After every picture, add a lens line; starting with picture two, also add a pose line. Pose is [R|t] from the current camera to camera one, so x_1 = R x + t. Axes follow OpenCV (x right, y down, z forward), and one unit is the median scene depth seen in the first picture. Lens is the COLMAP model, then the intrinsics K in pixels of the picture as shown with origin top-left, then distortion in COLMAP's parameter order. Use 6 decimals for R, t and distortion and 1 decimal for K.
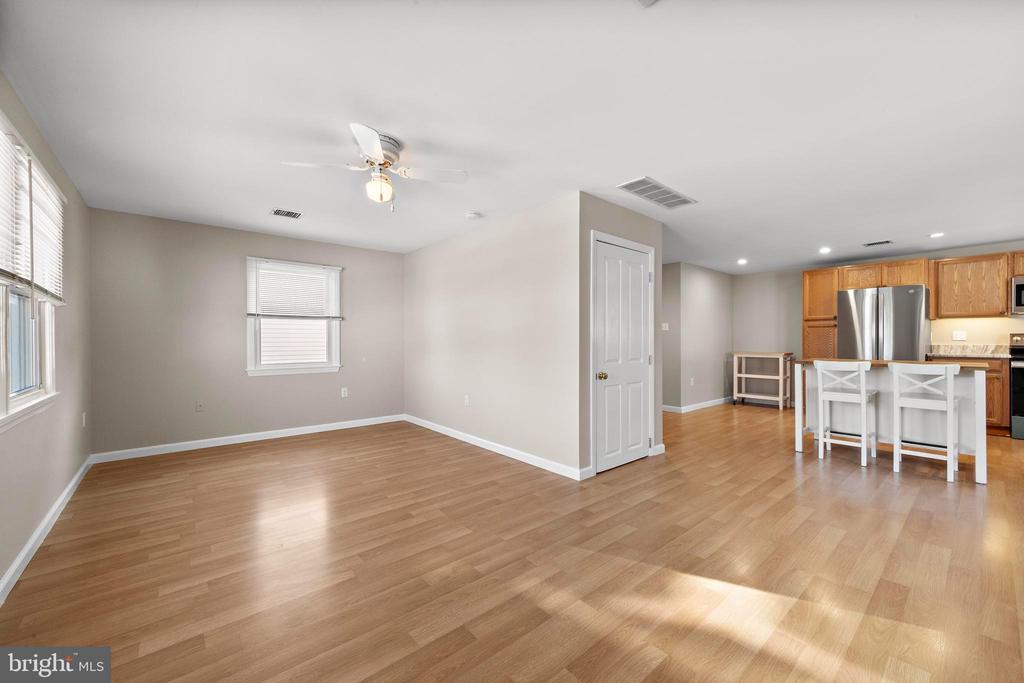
lens RADIAL K [[394.7, 0, 512.0], [0, 394.7, 341.5], [0, 0, 1]] dist [0.002647, 0.000169]
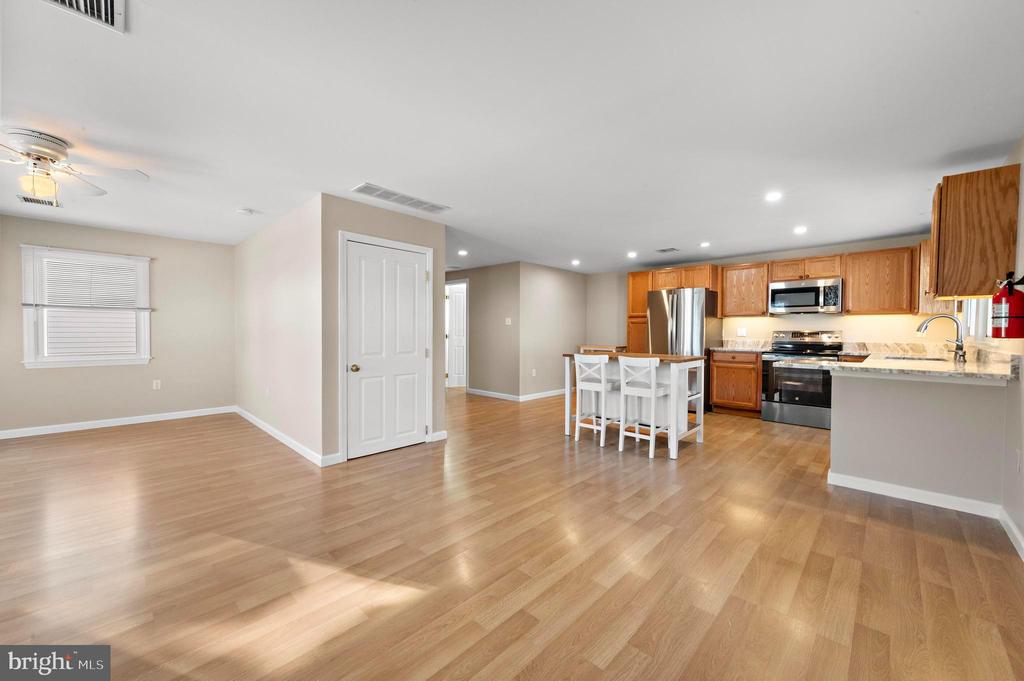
lens RADIAL K [[386.0, 0, 512.0], [0, 386.0, 340.5], [0, 0, 1]] dist [0.001361, 0.000043]
pose [[0.994672, 0.005718, 0.102929, 0.462201], [-0.007801, 0.999773, 0.019847, -0.010129], [-0.102792, -0.020544, 0.994491, -0.066180]]
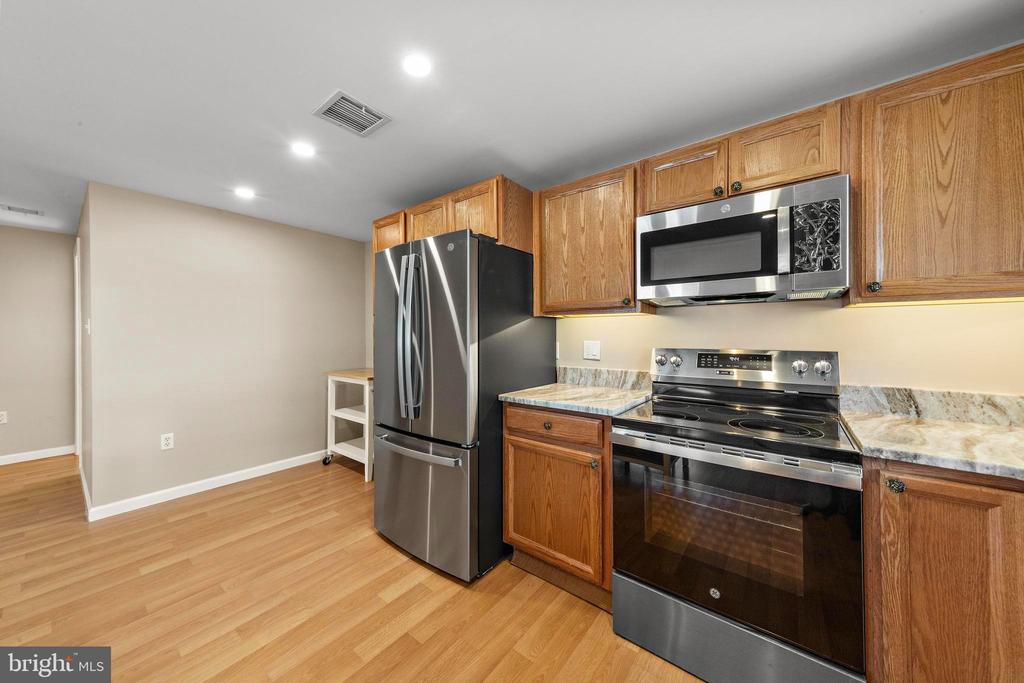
lens RADIAL K [[350.7, 0, 512.5], [0, 350.7, 336.4], [0, 0, 1]] dist [0.007699, -0.000005]
pose [[0.976602, 0.001721, 0.215047, 1.241749], [-0.001449, 0.999998, -0.001423, -0.040992], [-0.215049, 0.001078, 0.976603, 0.784629]]
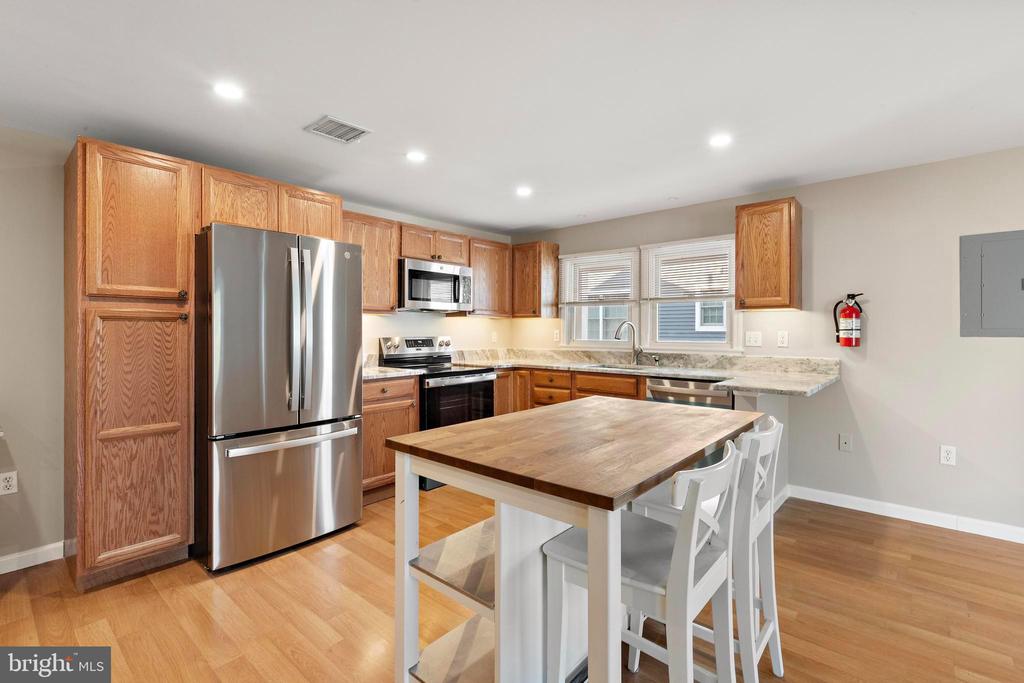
lens RADIAL K [[466.3, 0, 514.1], [0, 466.3, 328.0], [0, 0, 1]] dist [-0.002068, -0.000428]
pose [[-0.150793, 0.008792, 0.988526, 0.496092], [0.004594, 0.999956, -0.008193, -0.035969], [-0.988555, 0.003306, -0.150827, 1.100460]]
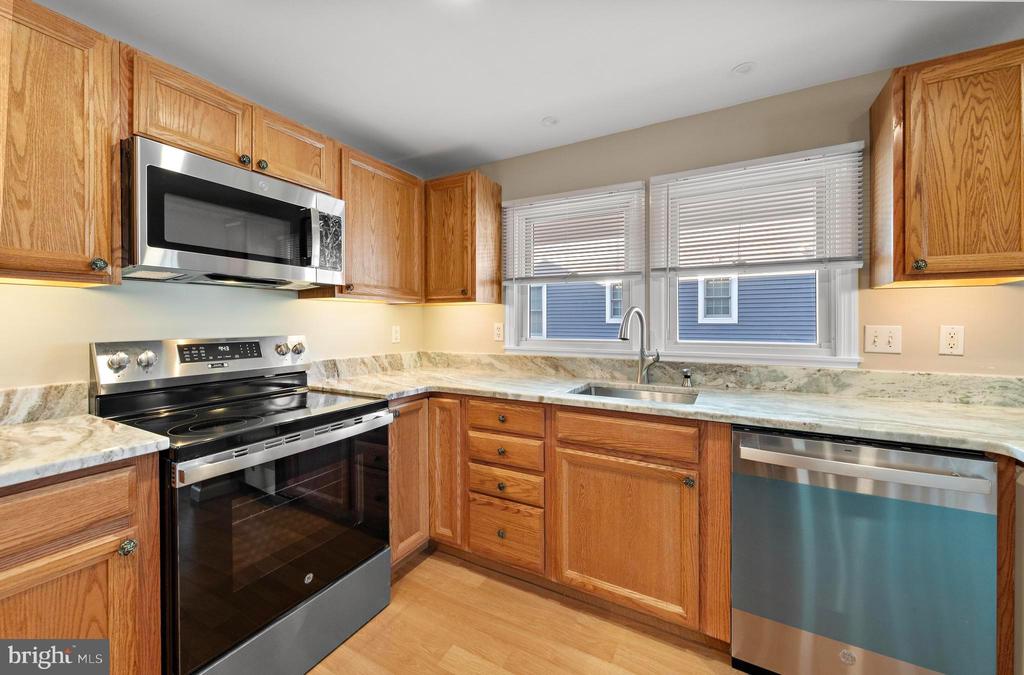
lens RADIAL K [[391.4, 0, 516.0], [0, 391.4, 323.8], [0, 0, 1]] dist [0.002159, -0.000144]
pose [[-0.367074, -0.000518, 0.930192, 1.088854], [0.006981, 0.999970, 0.003312, -0.040213], [-0.930165, 0.007709, -0.367060, 1.013189]]
